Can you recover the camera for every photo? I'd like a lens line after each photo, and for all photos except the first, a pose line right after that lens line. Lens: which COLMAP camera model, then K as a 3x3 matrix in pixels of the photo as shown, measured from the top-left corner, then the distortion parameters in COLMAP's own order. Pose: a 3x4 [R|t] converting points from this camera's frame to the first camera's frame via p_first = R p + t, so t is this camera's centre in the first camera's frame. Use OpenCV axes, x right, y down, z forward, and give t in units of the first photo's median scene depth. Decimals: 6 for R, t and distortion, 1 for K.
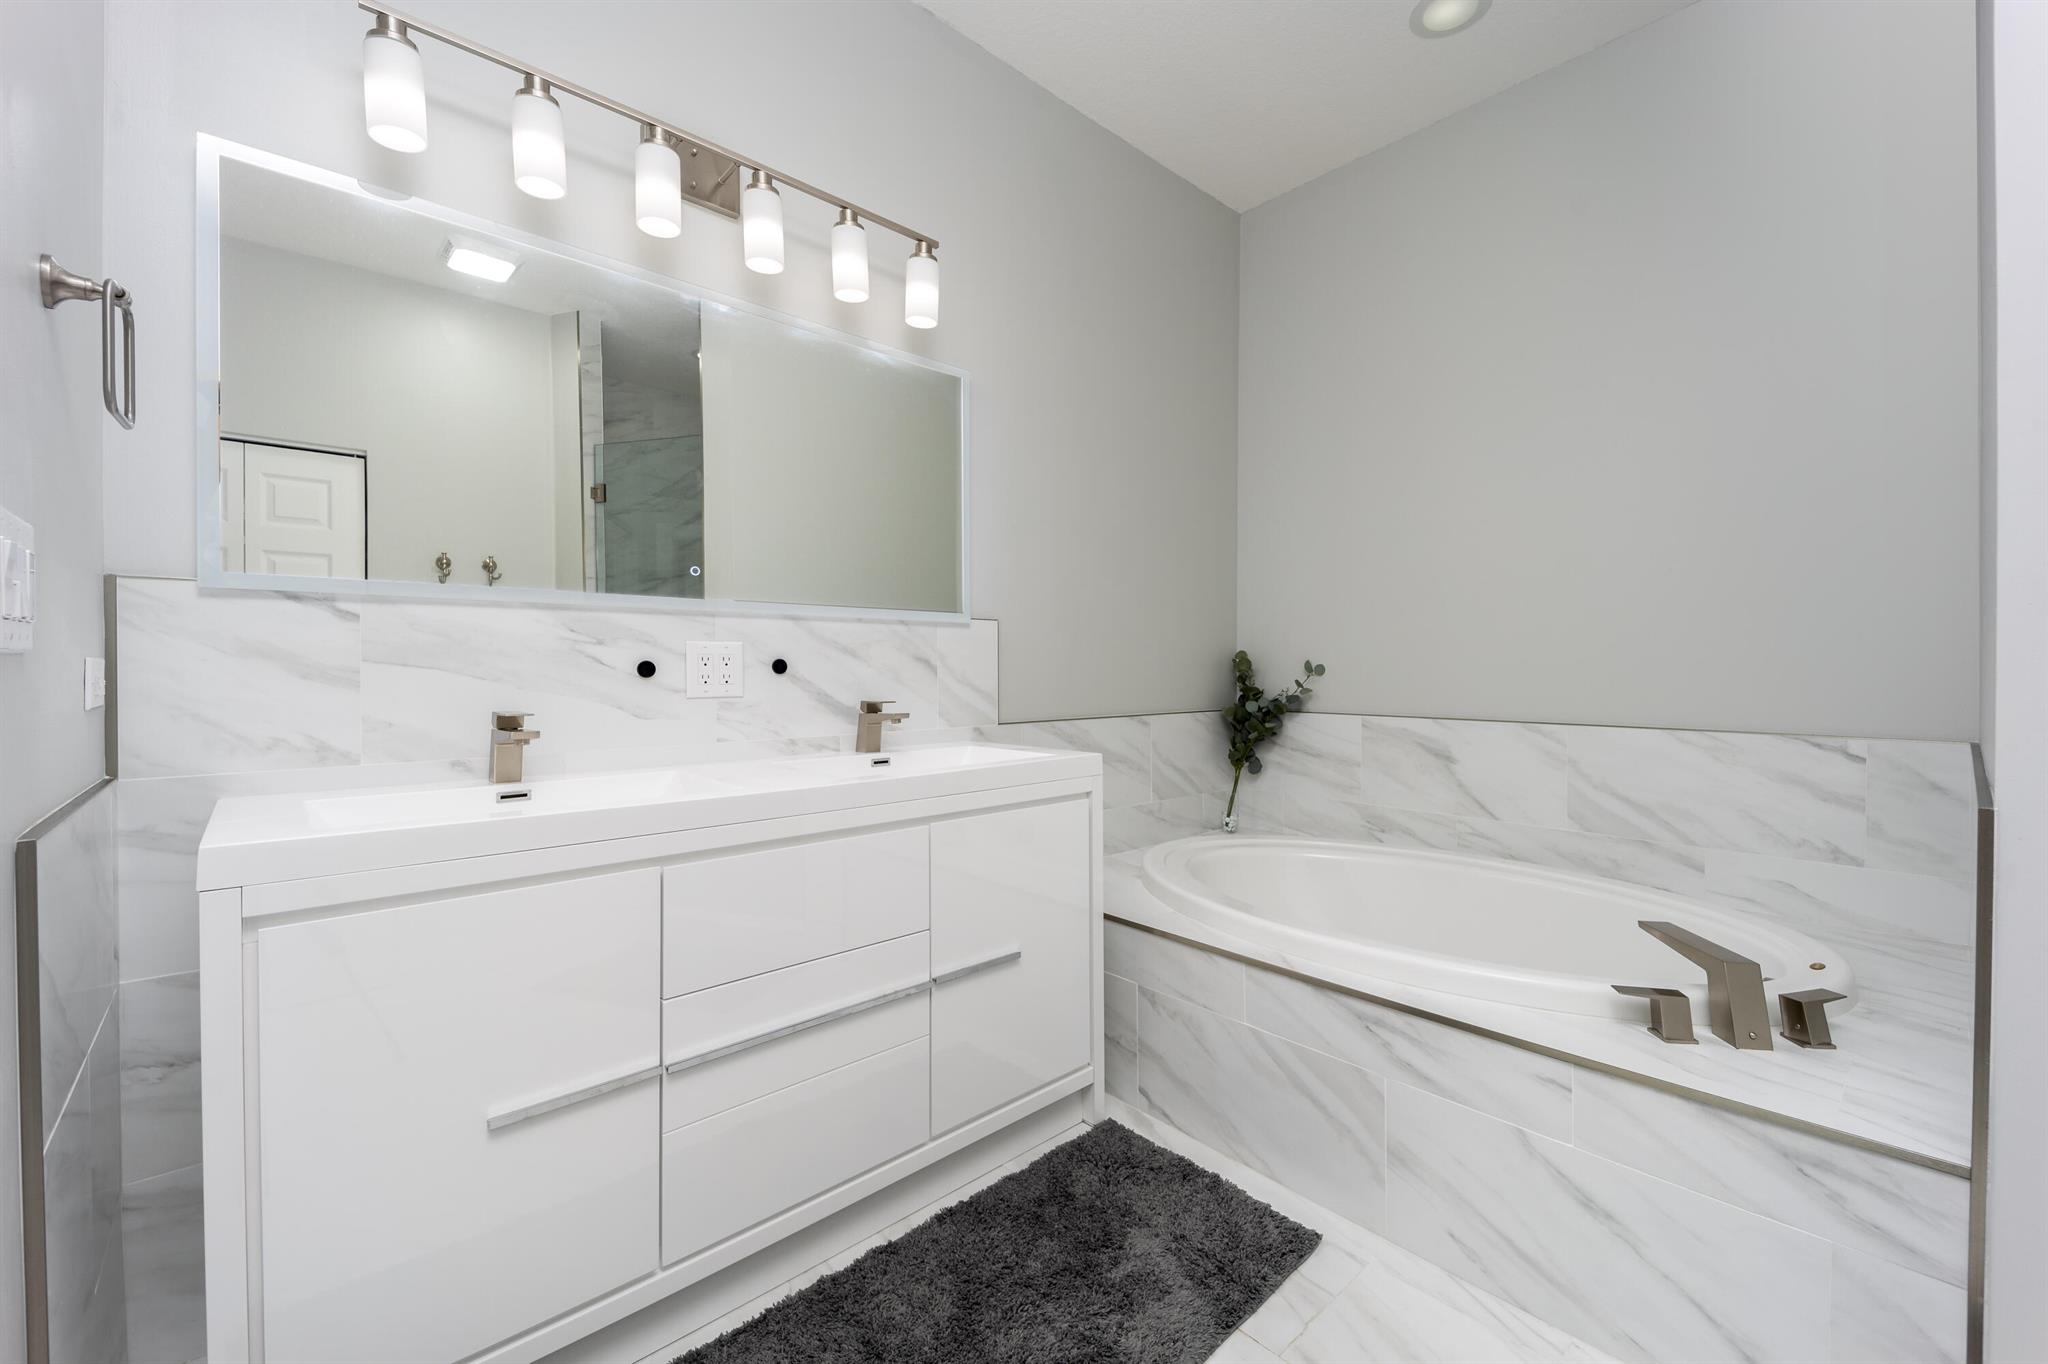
lens RADIAL K [[805.2, 0, 1026.7], [0, 805.2, 678.6], [0, 0, 1]] dist [0.044470, -0.021323]
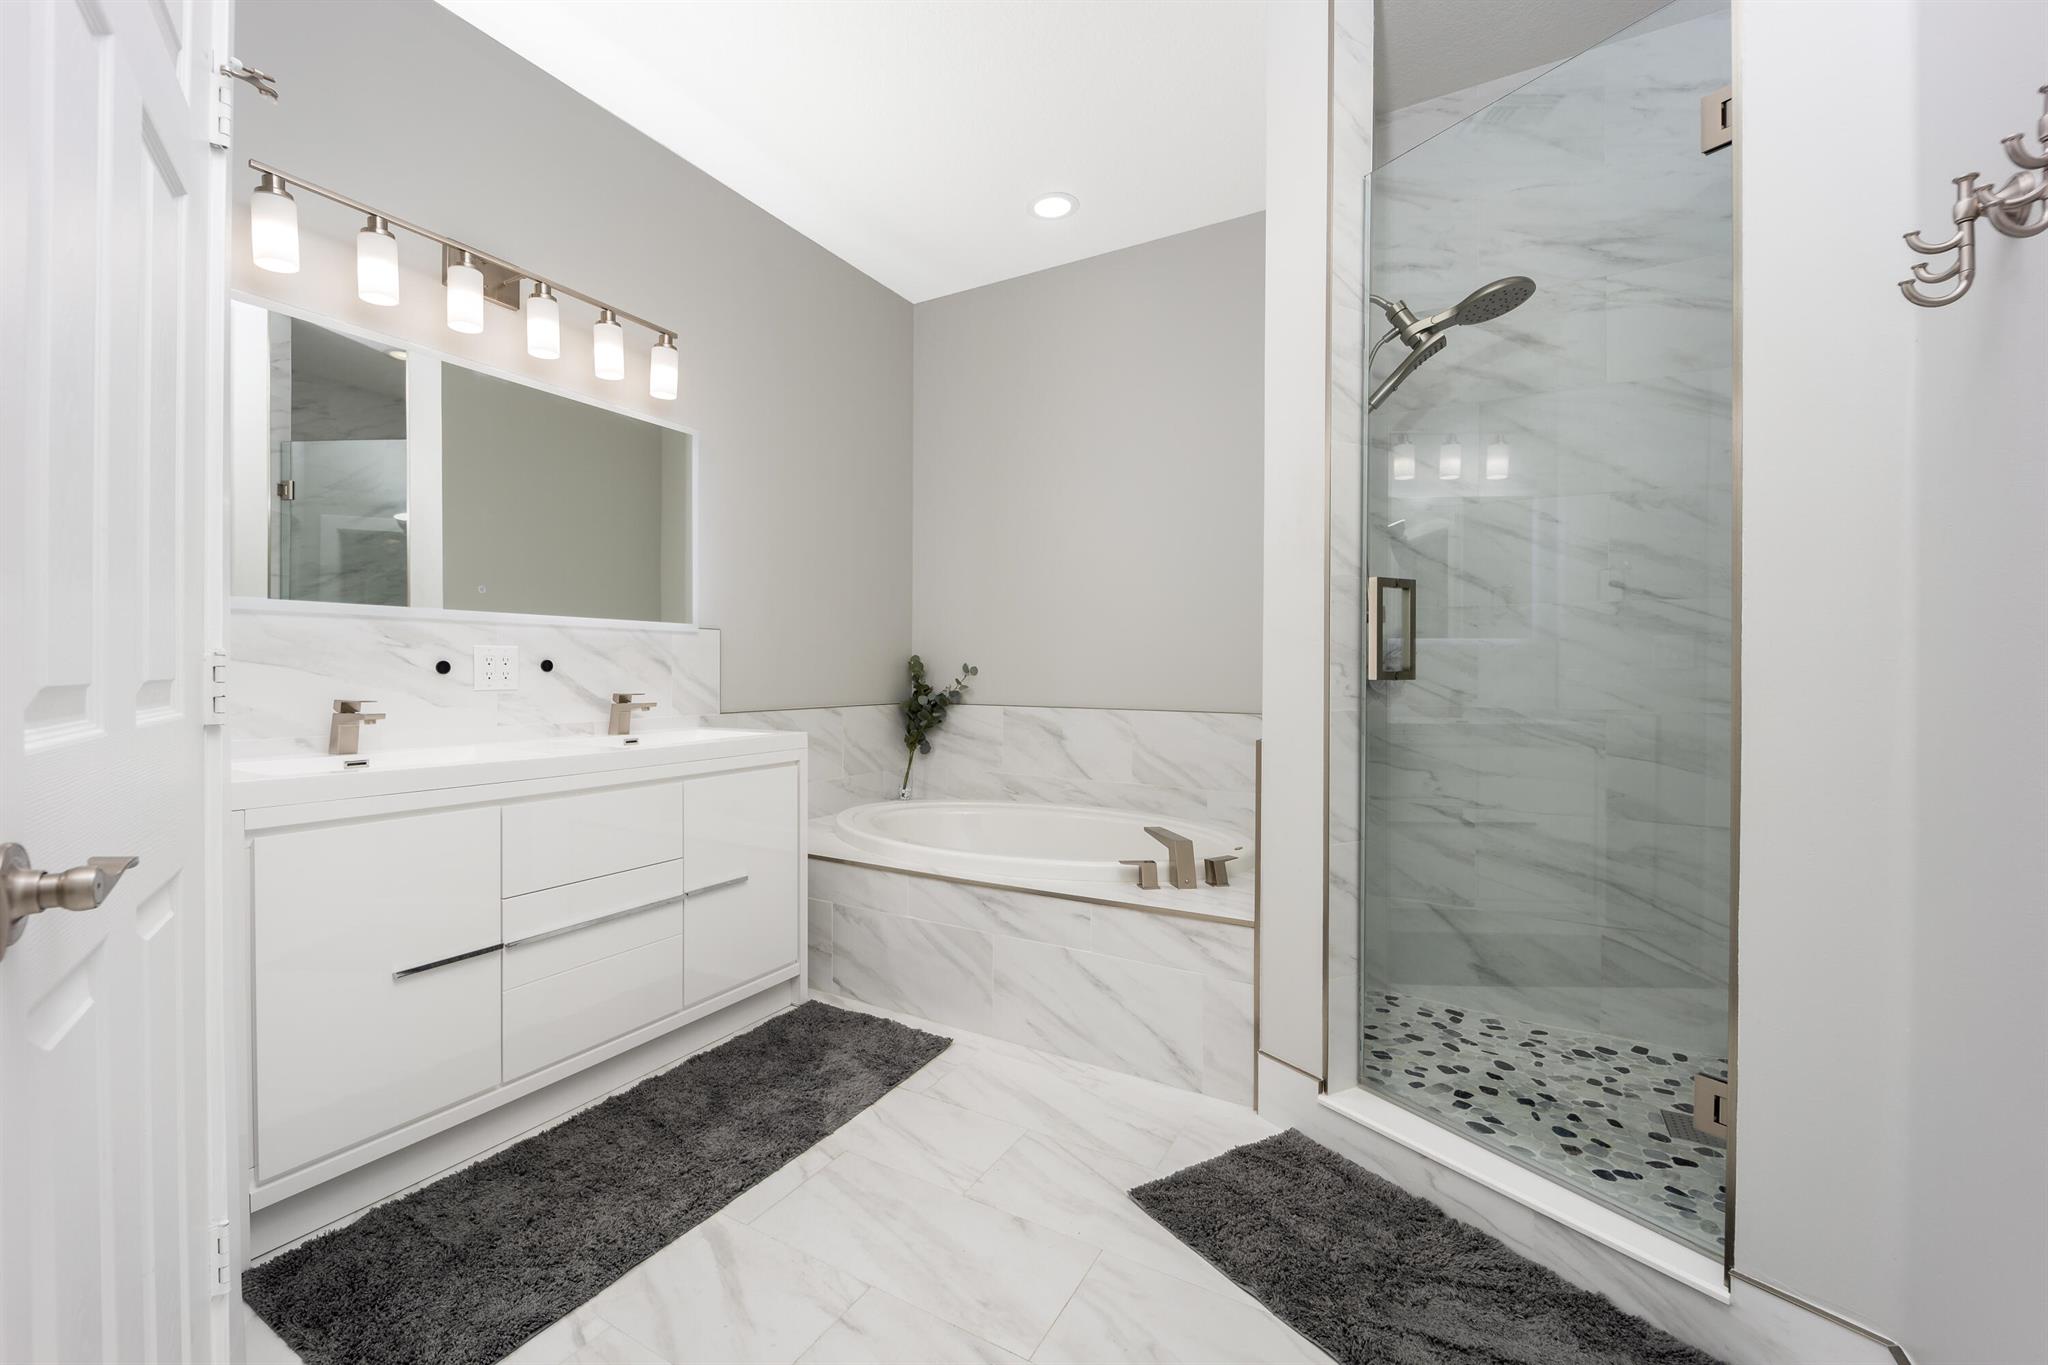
lens RADIAL K [[859.7, 0, 944.3], [0, 859.7, 680.9], [0, 0, 1]] dist [0.008866, -0.007235]
pose [[0.963211, 0.000749, 0.268746, -0.072184], [-0.000529, 0.999999, -0.000890, 0.009453], [-0.268747, 0.000715, 0.963211, -0.446566]]
